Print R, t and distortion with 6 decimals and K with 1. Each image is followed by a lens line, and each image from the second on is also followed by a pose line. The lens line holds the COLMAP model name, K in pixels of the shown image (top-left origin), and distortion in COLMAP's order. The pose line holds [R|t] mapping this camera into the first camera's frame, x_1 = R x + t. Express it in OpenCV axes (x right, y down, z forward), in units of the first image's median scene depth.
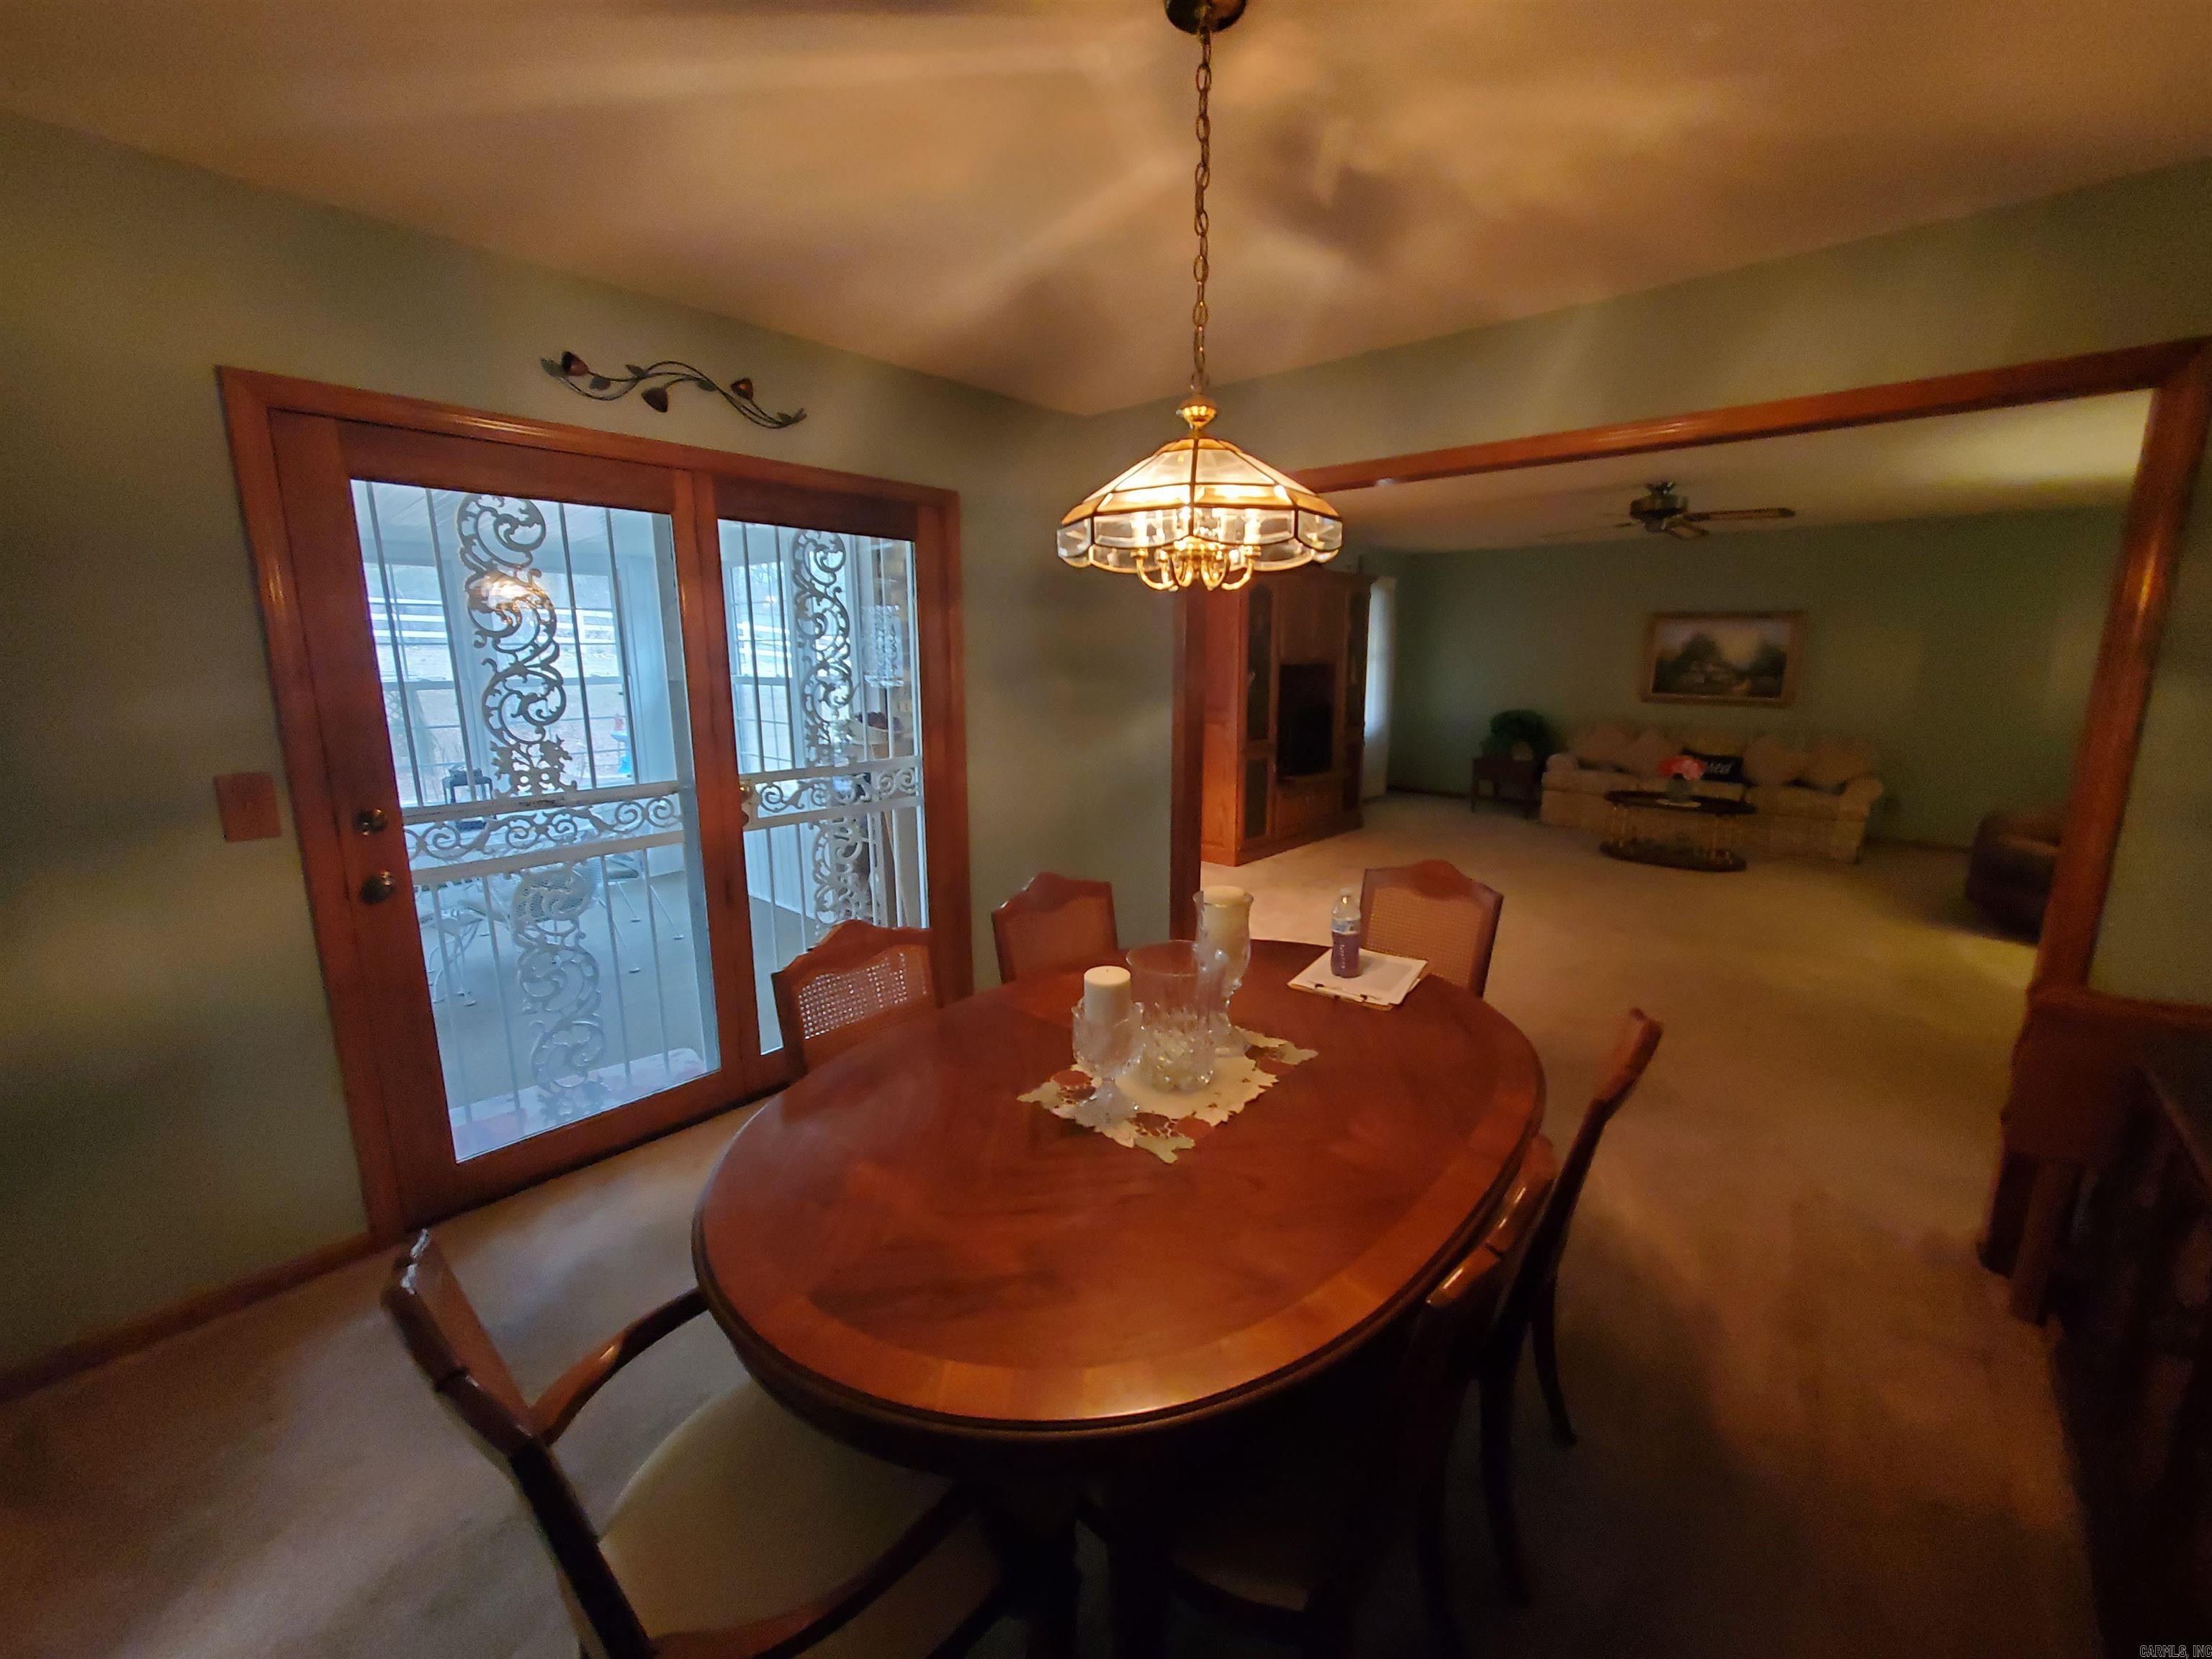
lens RADIAL K [[869.4, 0, 1116.8], [0, 869.4, 816.9], [0, 0, 1]] dist [0.001042, 0.000102]
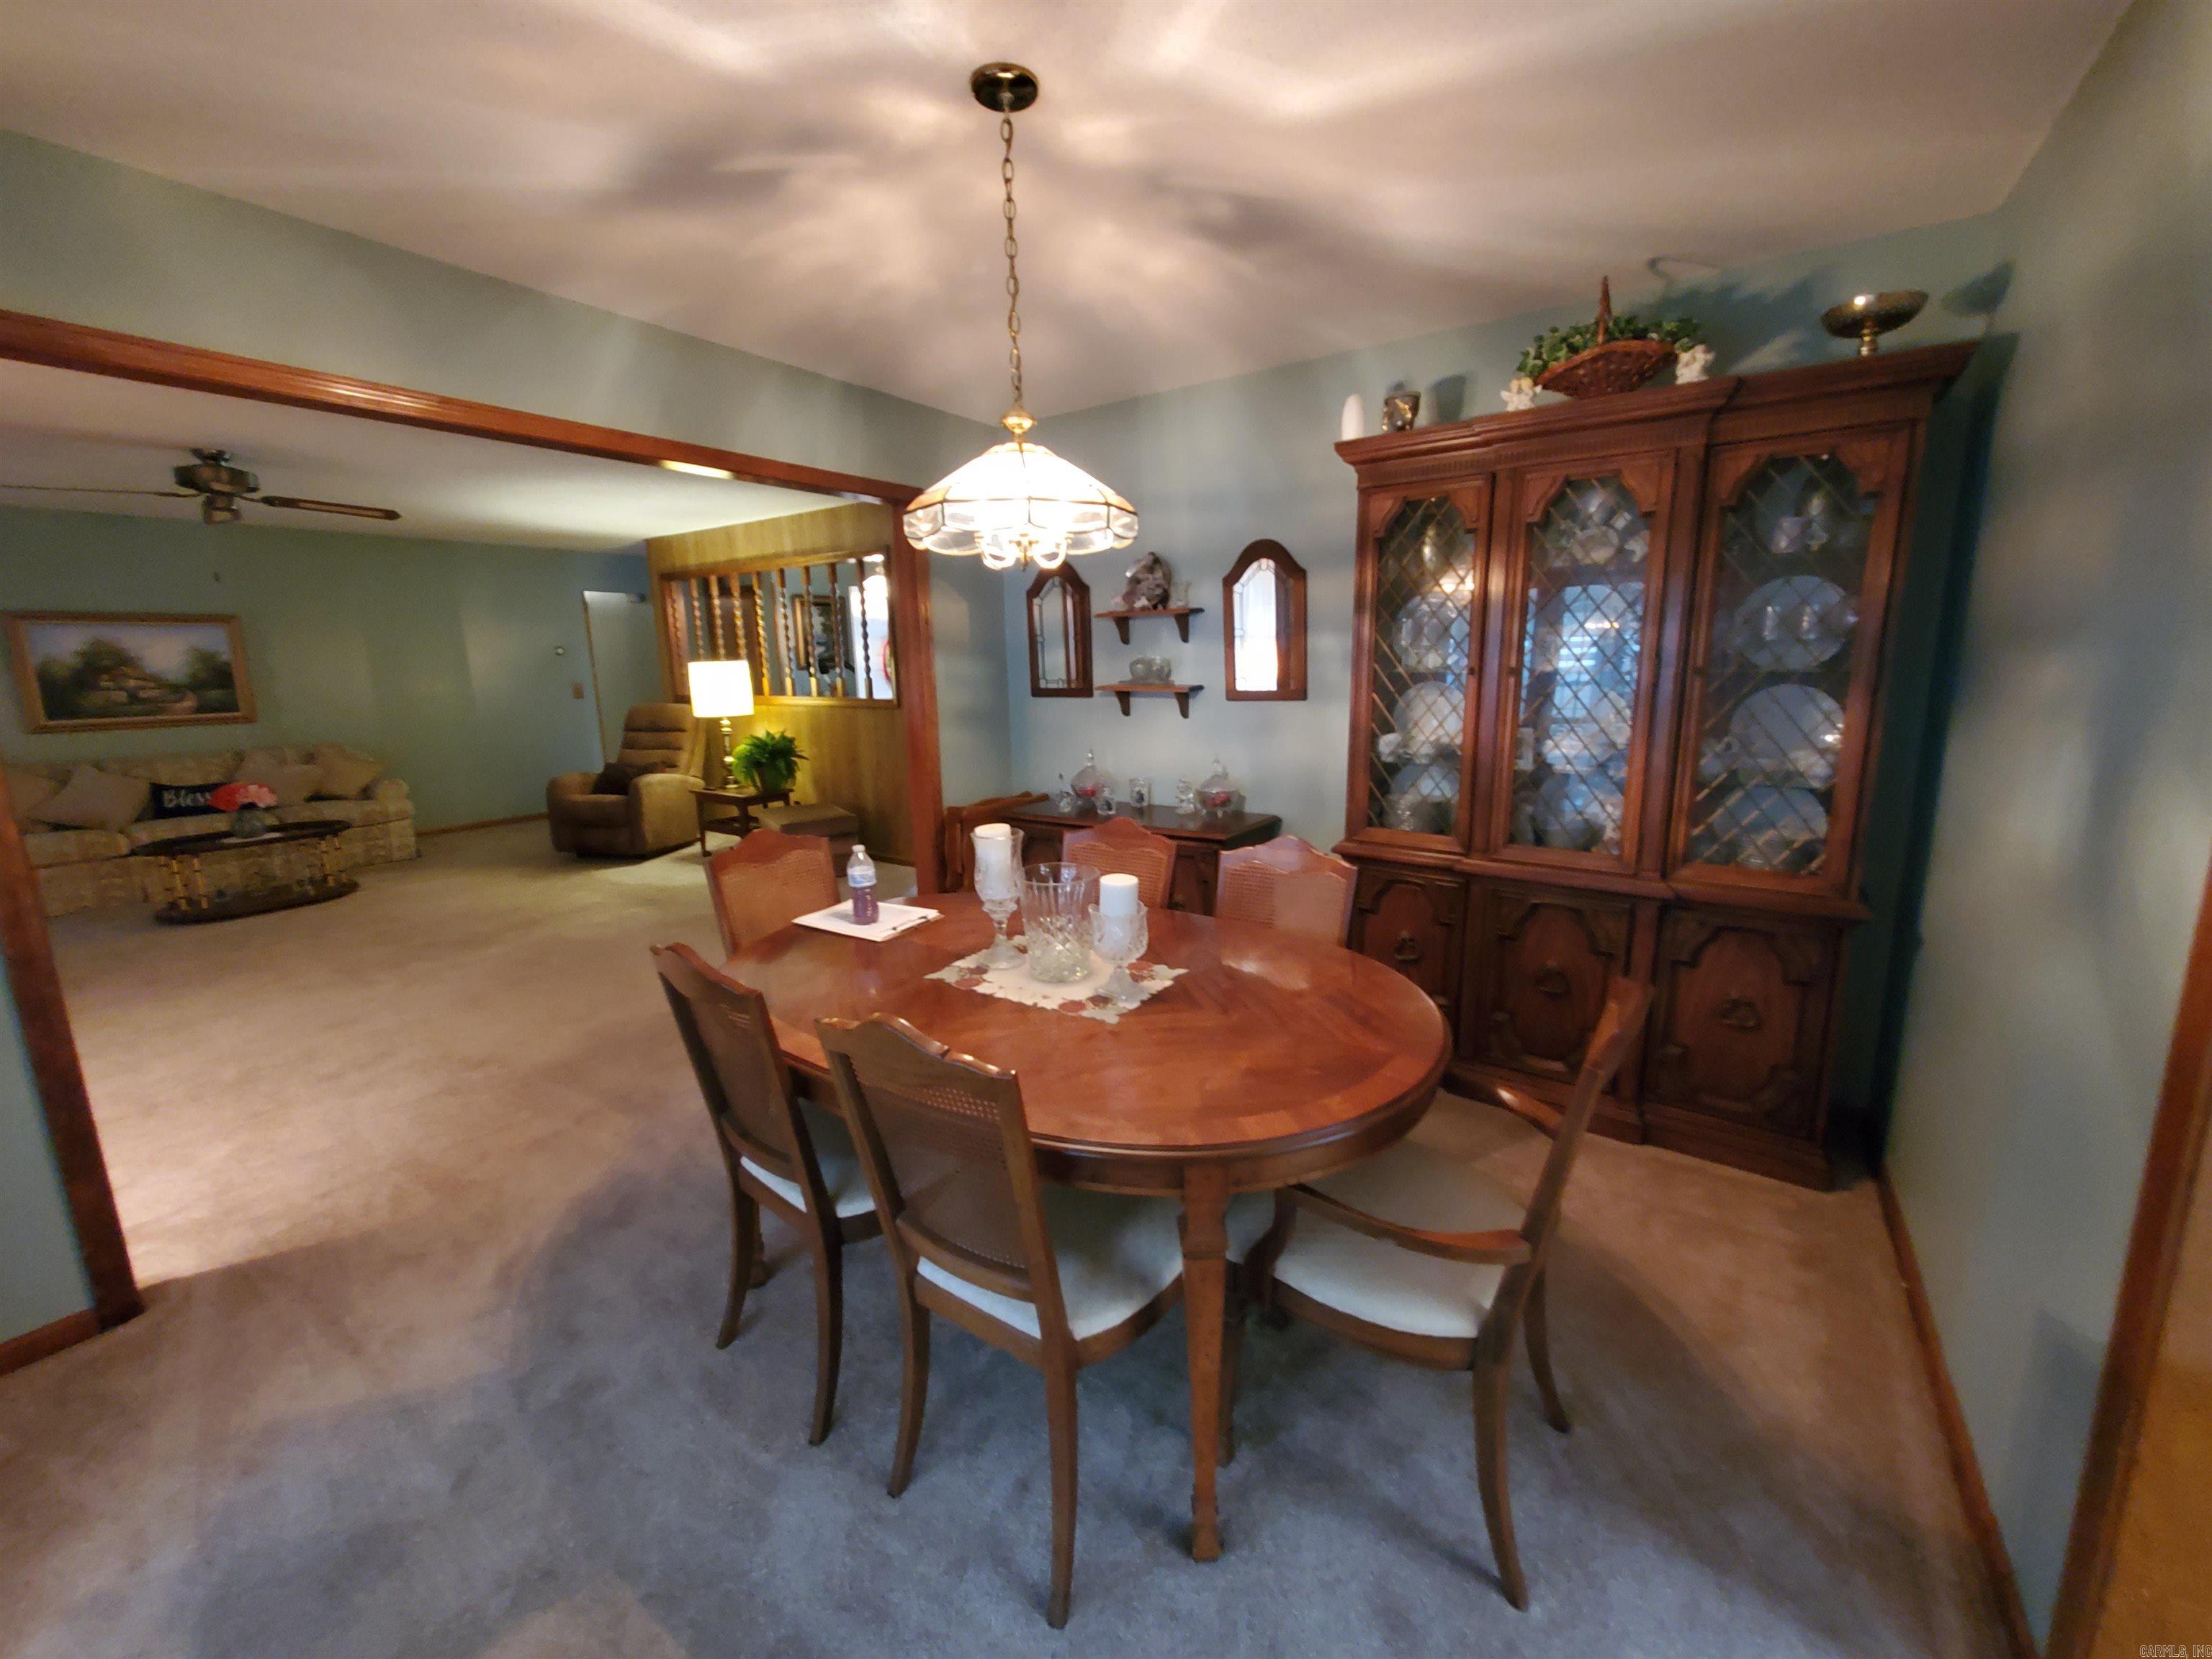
lens RADIAL K [[869.4, 0, 1116.8], [0, 869.4, 816.9], [0, 0, 1]] dist [0.001042, 0.000102]
pose [[-0.106832, -0.187001, 0.976533, -0.267761], [0.208099, 0.956196, 0.205873, -0.035337], [-0.972256, 0.225210, -0.063238, 0.237003]]
